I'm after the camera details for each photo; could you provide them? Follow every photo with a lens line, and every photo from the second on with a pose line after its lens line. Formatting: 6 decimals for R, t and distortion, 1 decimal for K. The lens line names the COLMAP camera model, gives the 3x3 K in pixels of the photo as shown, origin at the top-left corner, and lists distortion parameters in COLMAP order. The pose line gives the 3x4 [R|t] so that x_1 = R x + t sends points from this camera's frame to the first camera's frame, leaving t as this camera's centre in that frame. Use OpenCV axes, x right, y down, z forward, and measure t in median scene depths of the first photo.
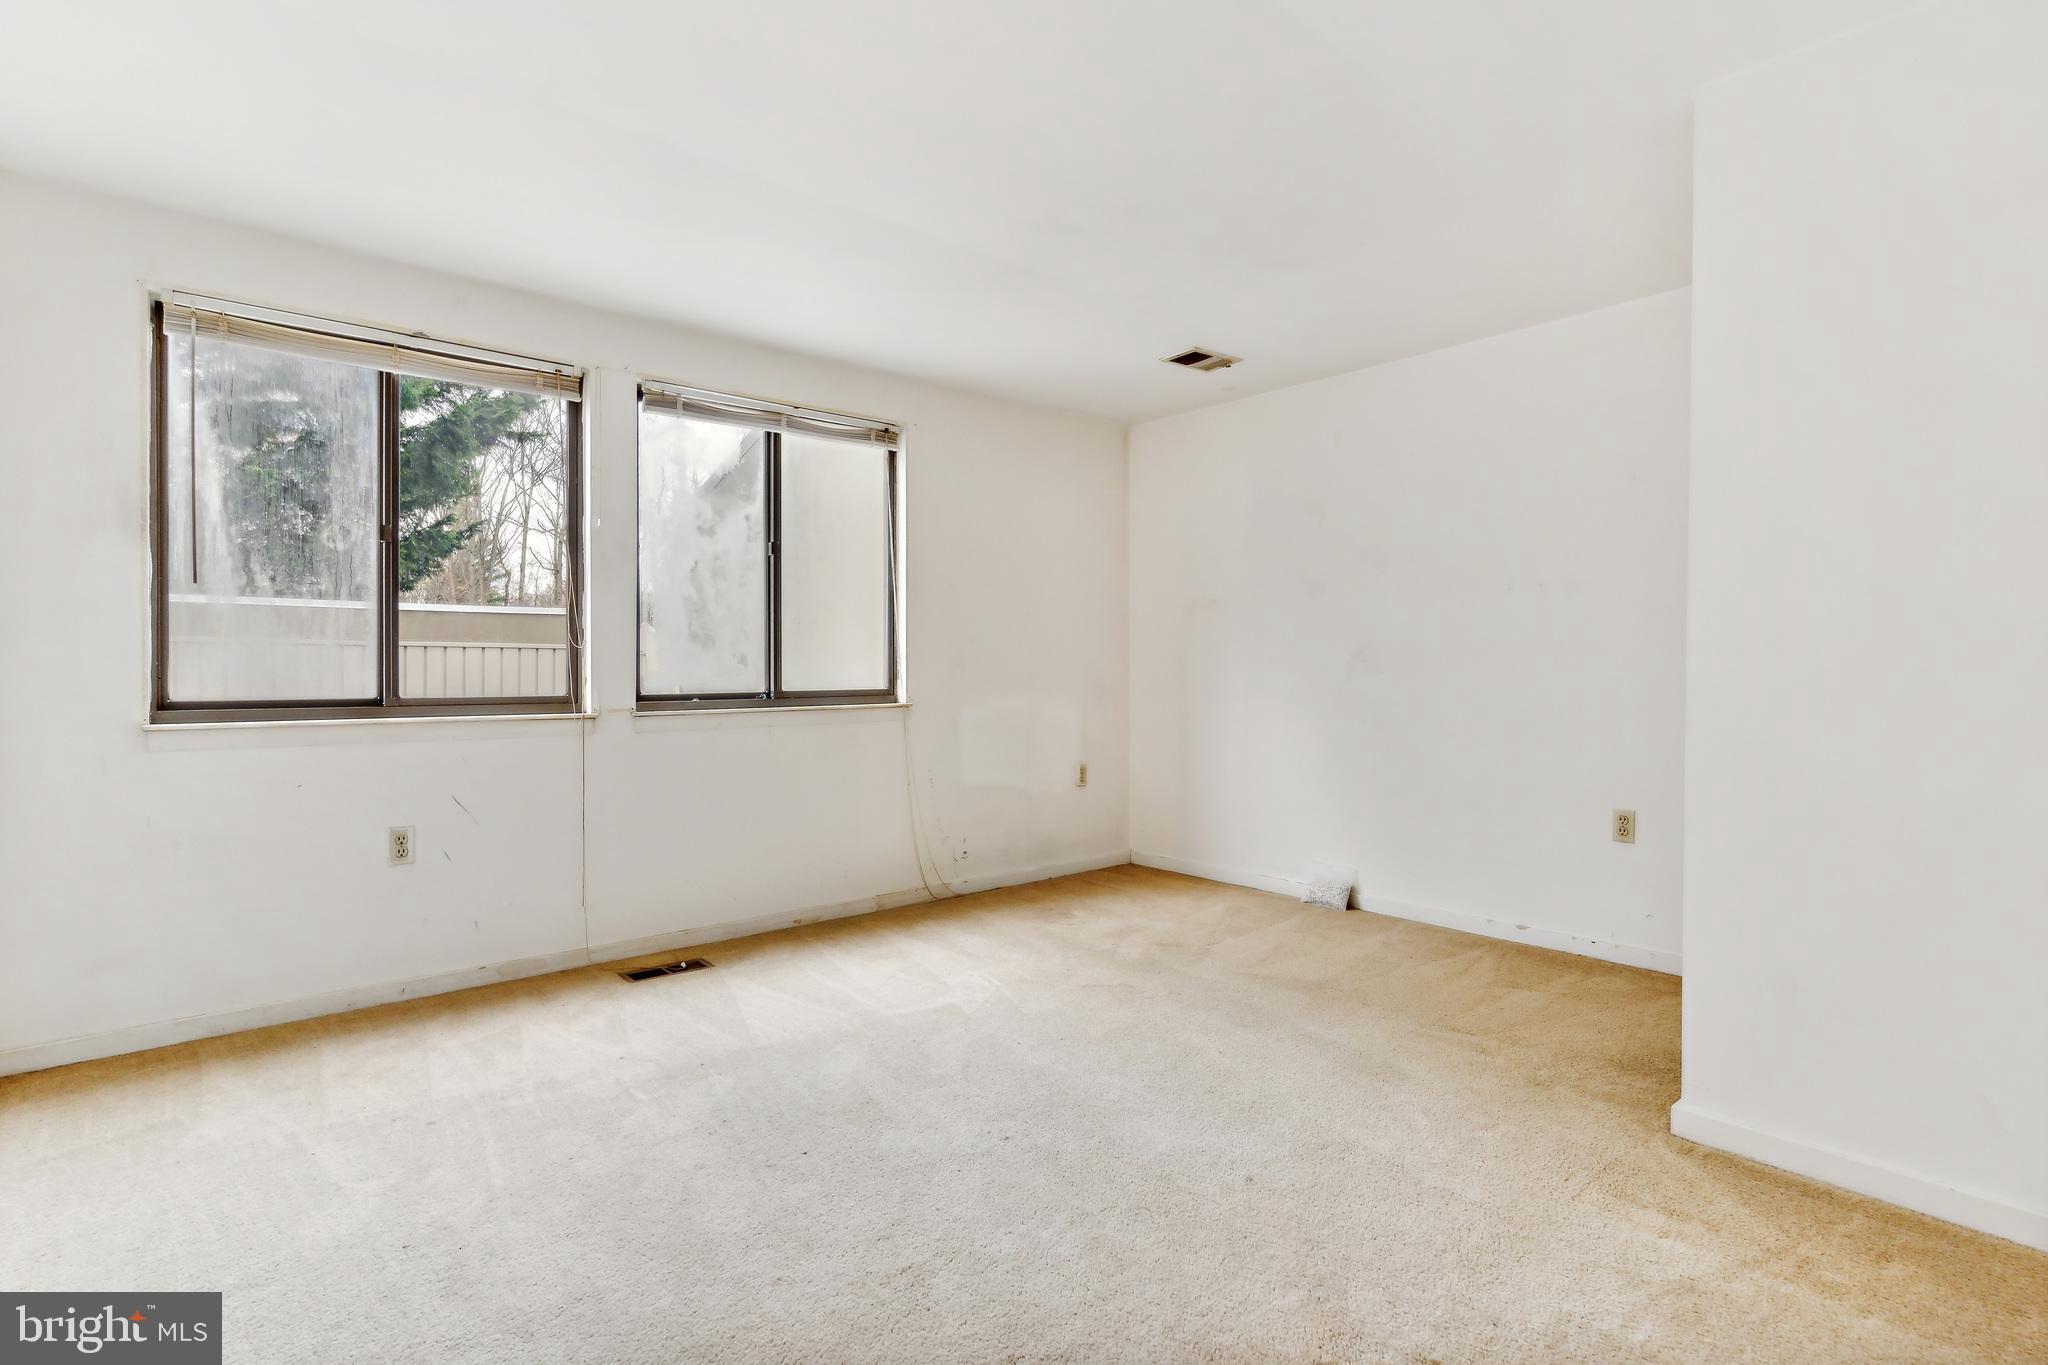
lens RADIAL K [[967.7, 0, 1038.5], [0, 967.7, 666.7], [0, 0, 1]] dist [0.002378, -0.000342]
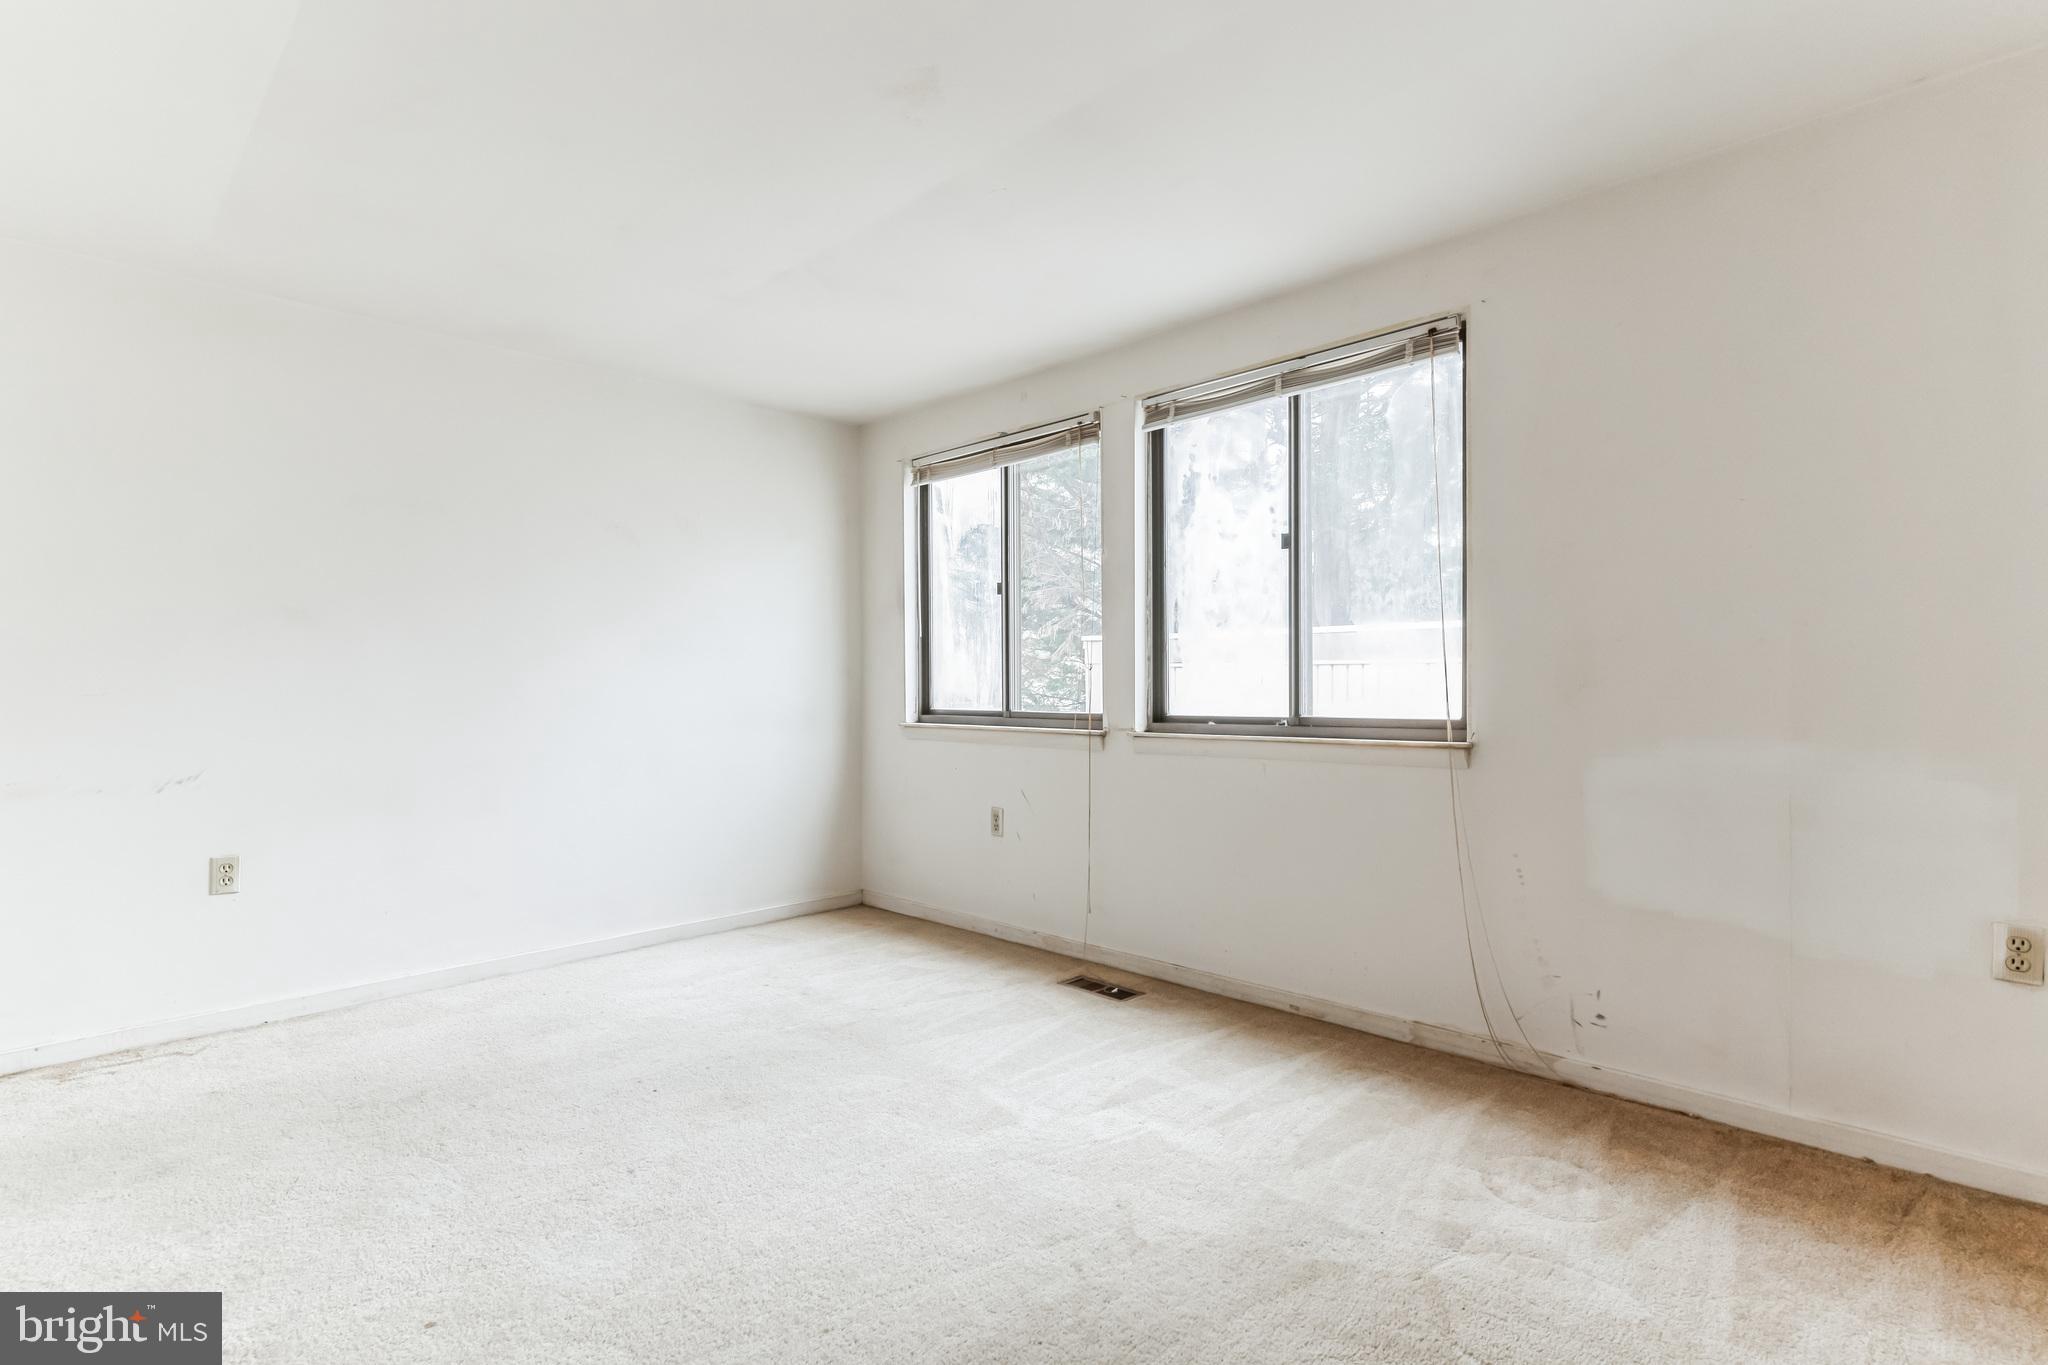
lens RADIAL K [[967.7, 0, 1044.3], [0, 967.7, 701.2], [0, 0, 1]] dist [0.002378, -0.000342]
pose [[0.094910, 0.008326, -0.995451, 0.581741], [-0.000936, 0.999965, 0.008274, 0.006098], [0.995485, 0.000146, 0.094914, 0.806023]]
